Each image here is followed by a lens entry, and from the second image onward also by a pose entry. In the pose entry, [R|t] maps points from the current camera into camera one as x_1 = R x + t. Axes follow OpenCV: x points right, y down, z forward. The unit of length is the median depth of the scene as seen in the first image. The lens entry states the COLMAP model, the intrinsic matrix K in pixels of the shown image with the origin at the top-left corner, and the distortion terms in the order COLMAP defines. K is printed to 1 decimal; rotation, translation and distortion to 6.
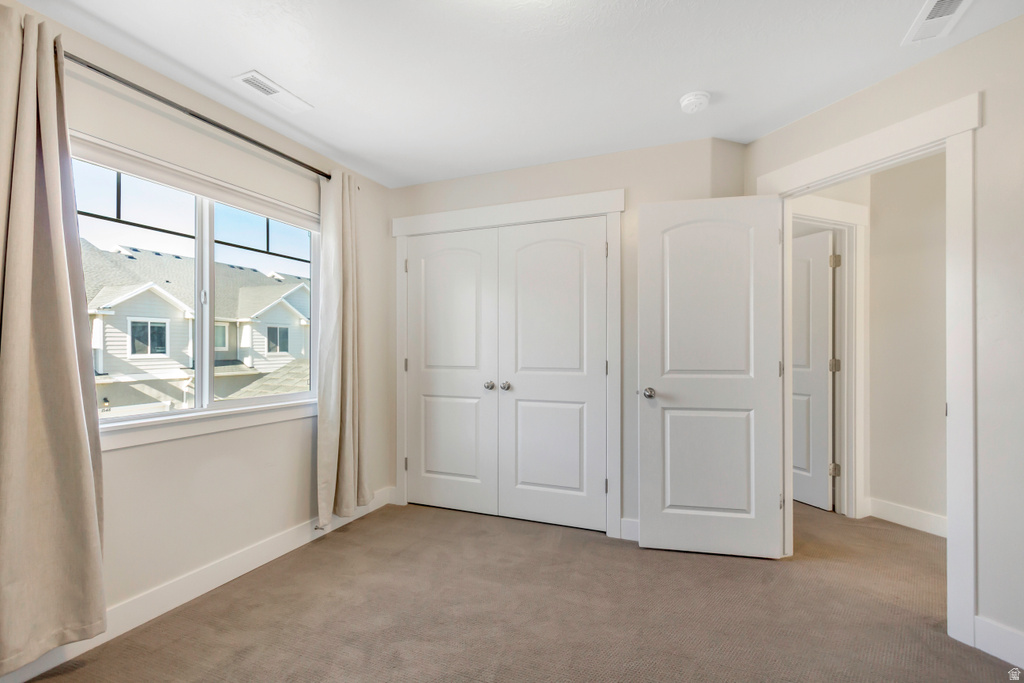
lens RADIAL K [[468.4, 0, 505.8], [0, 468.4, 347.7], [0, 0, 1]] dist [0.007531, -0.000465]
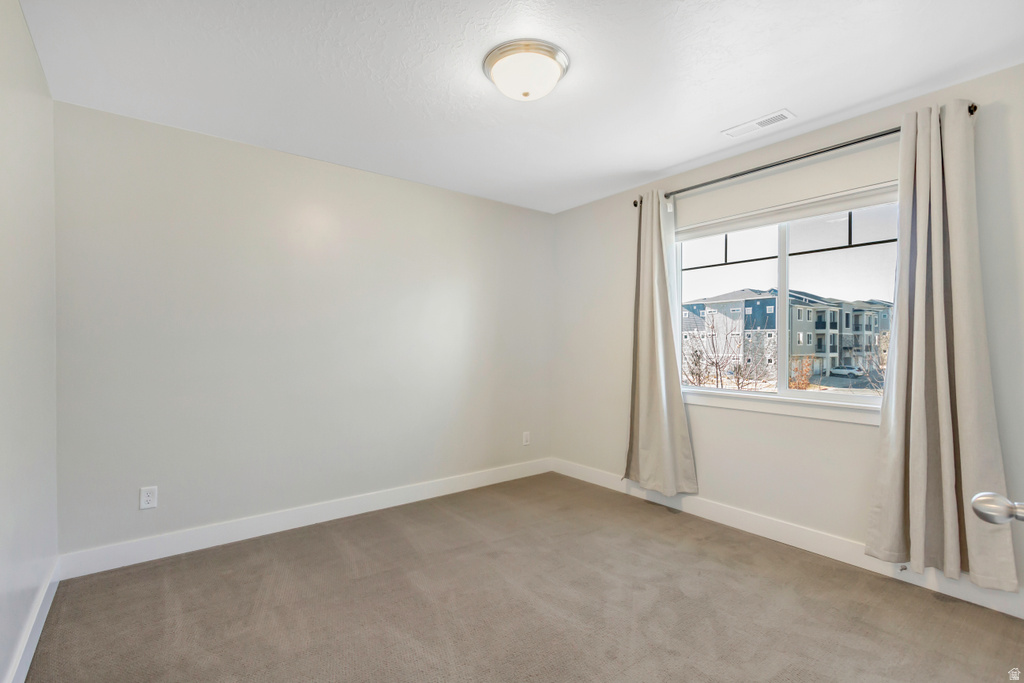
lens RADIAL K [[468.4, 0, 505.8], [0, 468.4, 347.7], [0, 0, 1]] dist [0.007531, -0.000465]
pose [[-0.488702, 0.005522, -0.872433, 0.679956], [-0.006417, 0.999930, 0.009923, -0.003012], [0.872427, 0.010448, -0.488632, 0.841333]]
